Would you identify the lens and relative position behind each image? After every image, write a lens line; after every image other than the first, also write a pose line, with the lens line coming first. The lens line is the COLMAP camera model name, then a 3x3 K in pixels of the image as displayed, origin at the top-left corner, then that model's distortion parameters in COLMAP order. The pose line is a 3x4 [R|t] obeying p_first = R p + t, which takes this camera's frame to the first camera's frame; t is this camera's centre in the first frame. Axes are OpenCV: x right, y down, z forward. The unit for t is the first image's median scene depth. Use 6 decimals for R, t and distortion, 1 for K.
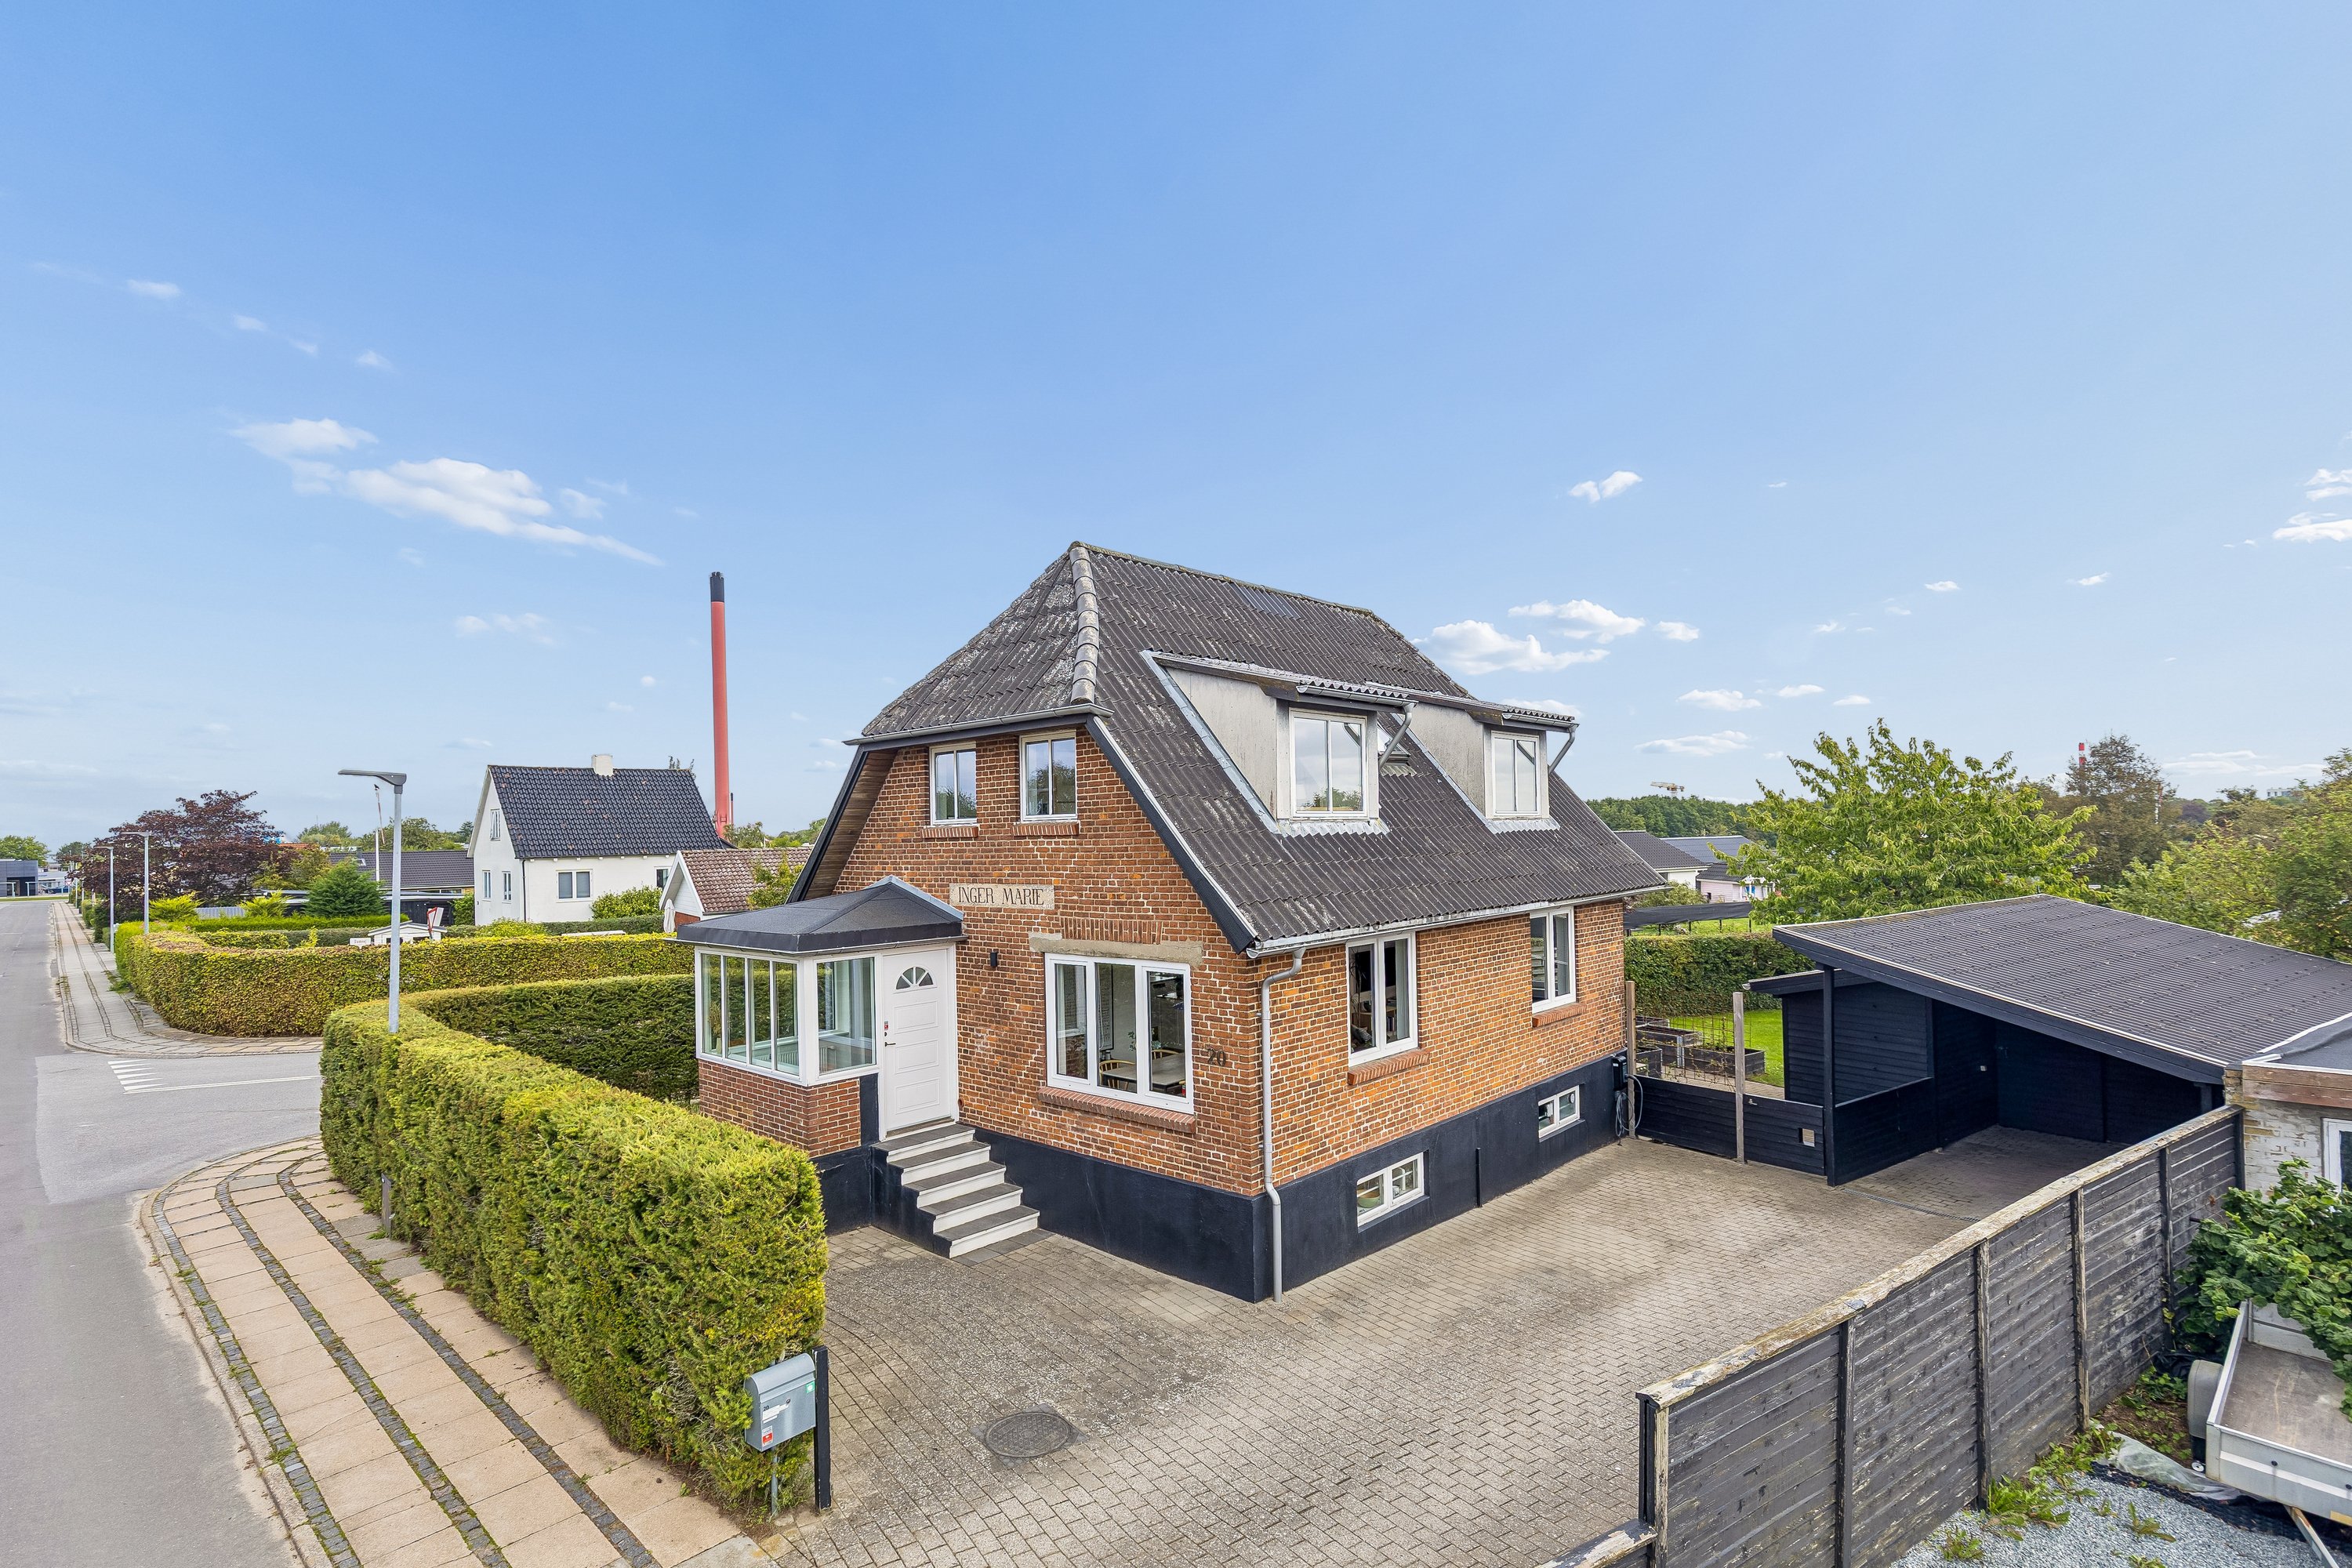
lens RADIAL K [[1122.7, 0, 1184.6], [0, 1122.7, 772.4], [0, 0, 1]] dist [-0.000123, 0.000209]
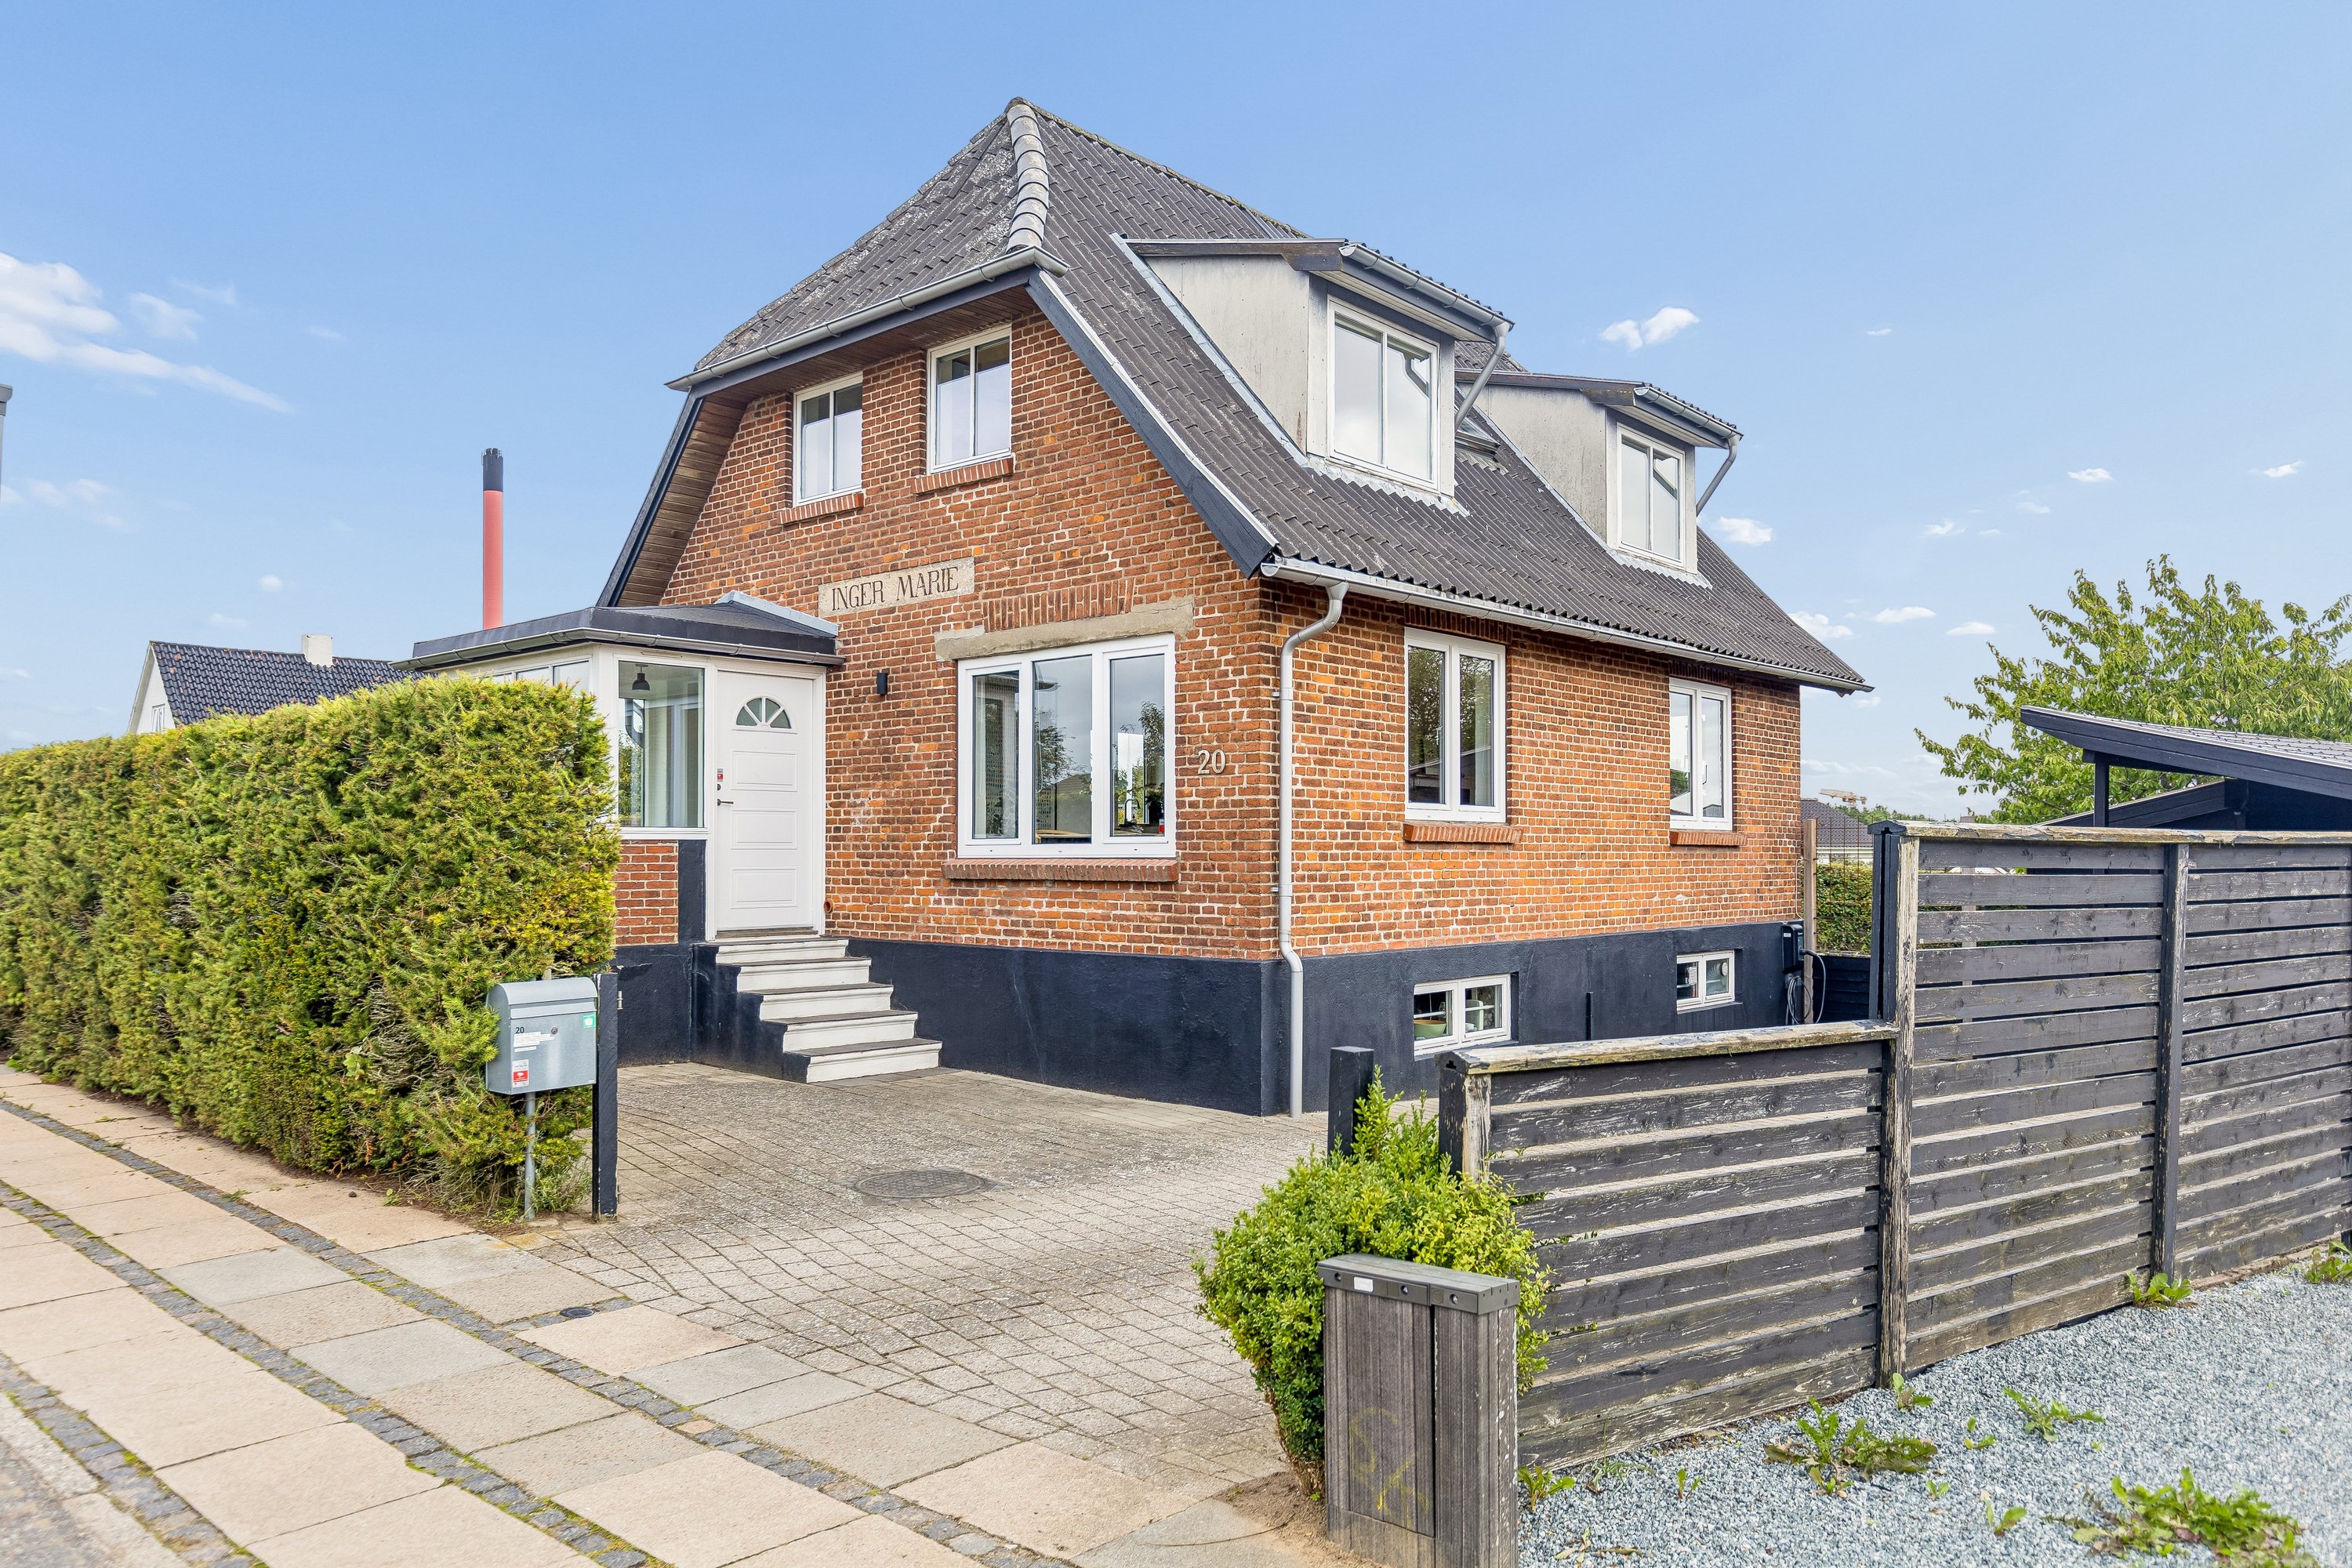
lens RADIAL K [[1597.8, 0, 1178.9], [0, 1597.8, 785.1], [0, 0, 1]] dist [0.003606, -0.009087]
pose [[0.999680, 0.021273, 0.013684, -0.002563], [-0.021167, 0.999746, -0.007801, 0.186171], [-0.013847, 0.007508, 0.999876, 0.028876]]
